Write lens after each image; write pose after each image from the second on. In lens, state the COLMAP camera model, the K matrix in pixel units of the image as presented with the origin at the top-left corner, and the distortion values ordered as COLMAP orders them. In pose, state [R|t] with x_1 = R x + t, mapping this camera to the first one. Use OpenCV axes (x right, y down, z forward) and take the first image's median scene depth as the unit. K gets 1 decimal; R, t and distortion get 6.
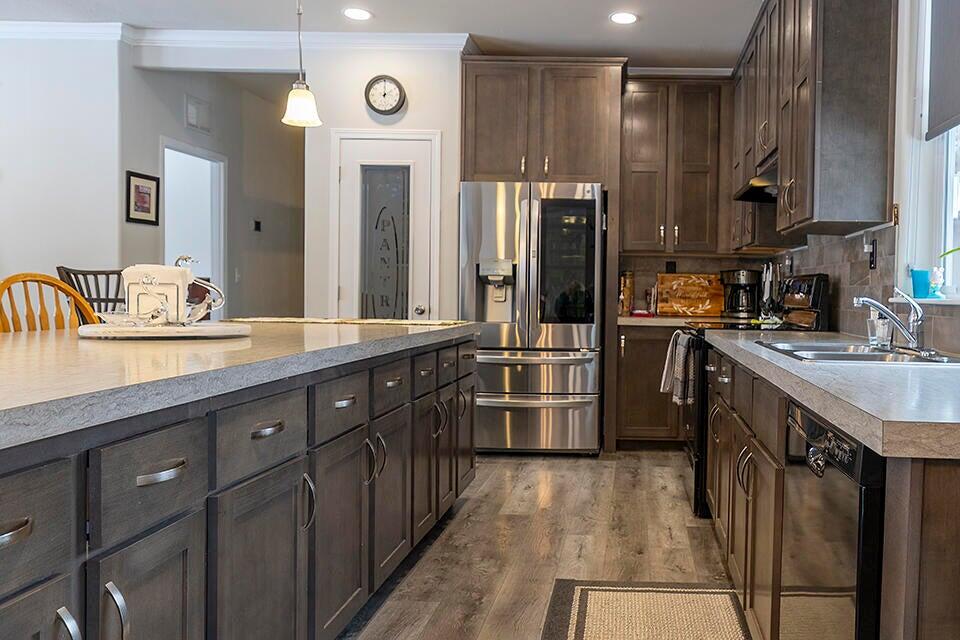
lens RADIAL K [[638.2, 0, 478.2], [0, 638.2, 304.2], [0, 0, 1]] dist [-0.003180, -0.002193]
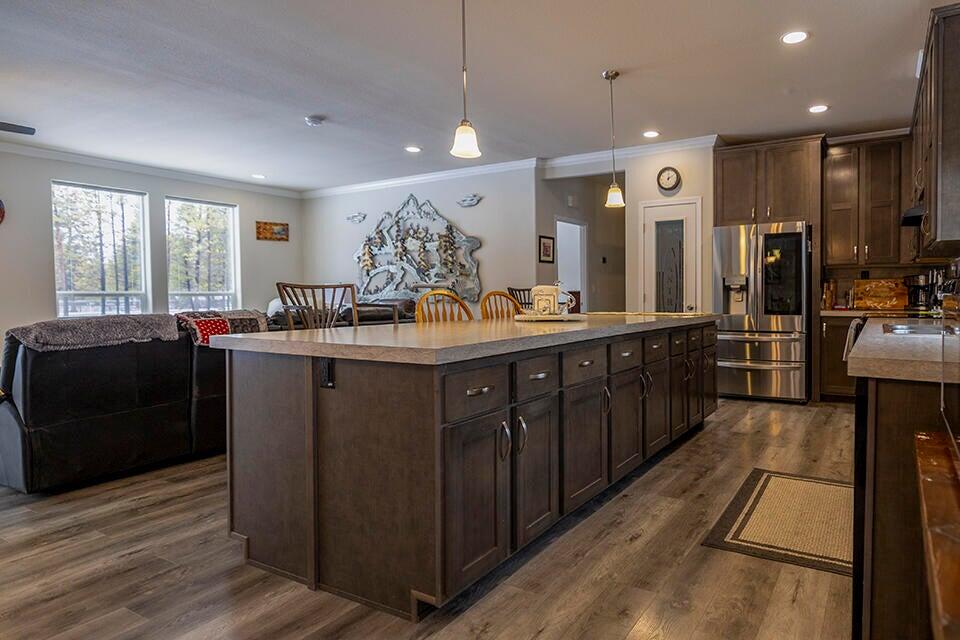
lens RADIAL K [[638.2, 0, 479.6], [0, 638.2, 317.8], [0, 0, 1]] dist [-0.003180, -0.002193]
pose [[0.788814, -0.000151, -0.614632, 0.504032], [0.005725, 0.999958, 0.007102, 0.022502], [0.614606, -0.009121, 0.788782, -0.644227]]
